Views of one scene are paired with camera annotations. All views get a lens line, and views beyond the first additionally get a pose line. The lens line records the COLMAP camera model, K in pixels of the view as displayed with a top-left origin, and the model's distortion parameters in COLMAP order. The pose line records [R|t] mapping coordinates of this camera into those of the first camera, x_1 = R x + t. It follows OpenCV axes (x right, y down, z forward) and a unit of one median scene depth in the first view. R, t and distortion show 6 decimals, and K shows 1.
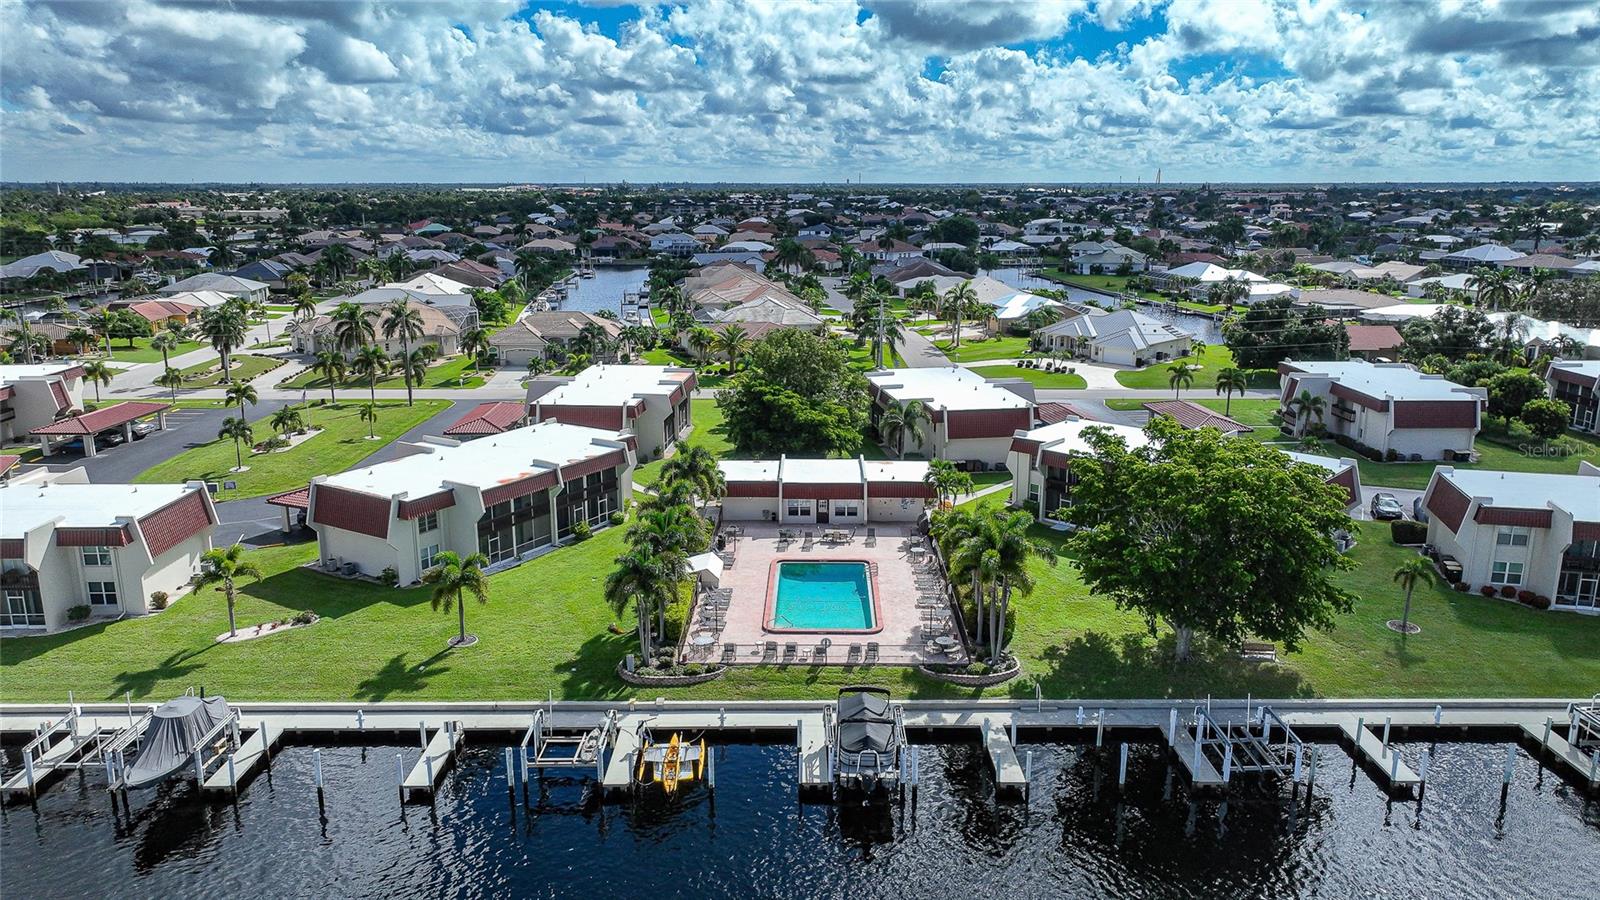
lens RADIAL K [[1121.5, 0, 801.2], [0, 1121.5, 451.5], [0, 0, 1]] dist [-0.002033, 0.017093]
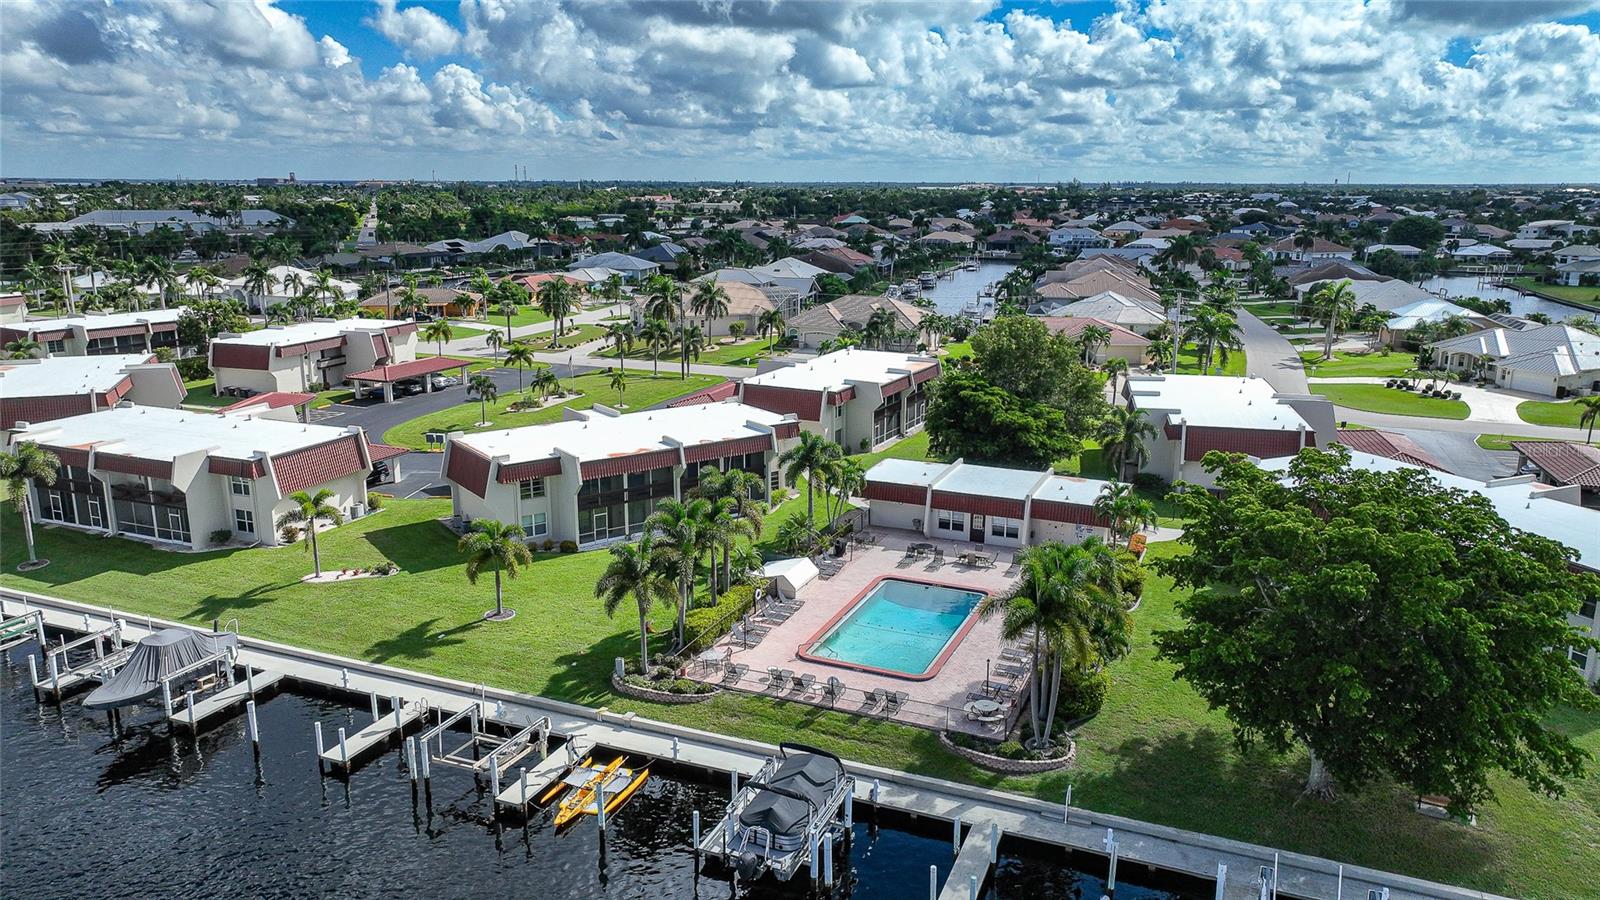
lens RADIAL K [[1121.5, 0, 801.2], [0, 1121.5, 451.5], [0, 0, 1]] dist [-0.002033, 0.017093]
pose [[0.922473, 0.093825, -0.374488, 0.208163], [-0.093781, 0.995423, 0.018386, -0.007367], [0.374499, 0.018159, 0.927050, 0.162292]]
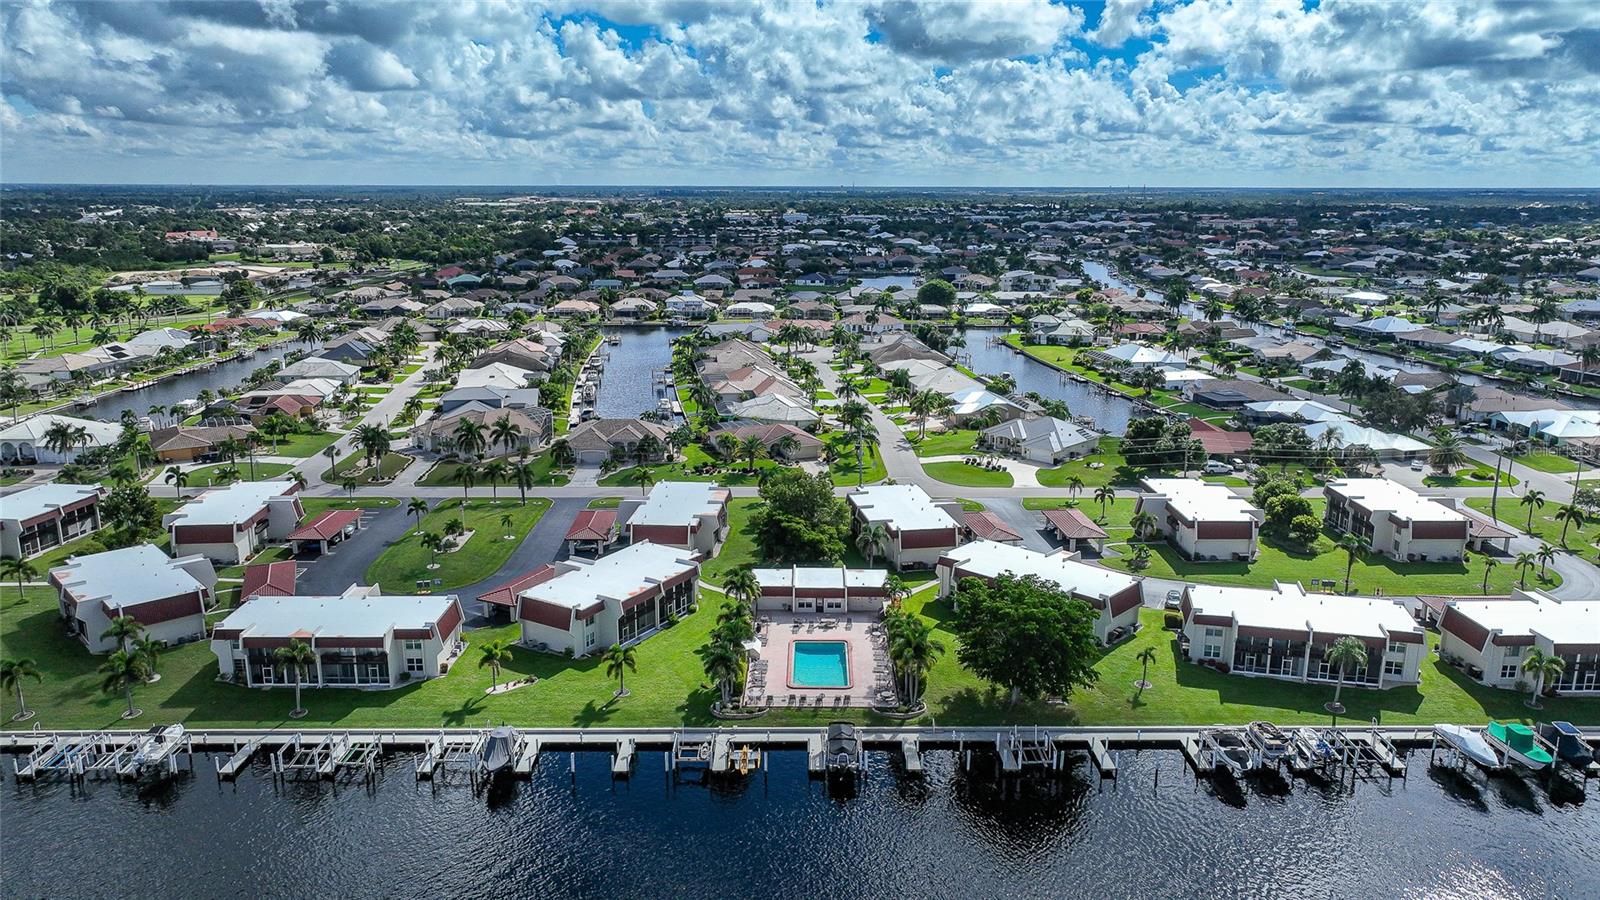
lens RADIAL K [[1118.3, 0, 800.9], [0, 1118.3, 460.8], [0, 0, 1]] dist [0.003063, 0.005818]
pose [[0.999985, 0.001440, 0.005329, -0.016863], [-0.001481, 0.999969, 0.007781, -0.167186], [-0.005318, -0.007789, 0.999956, -0.611179]]
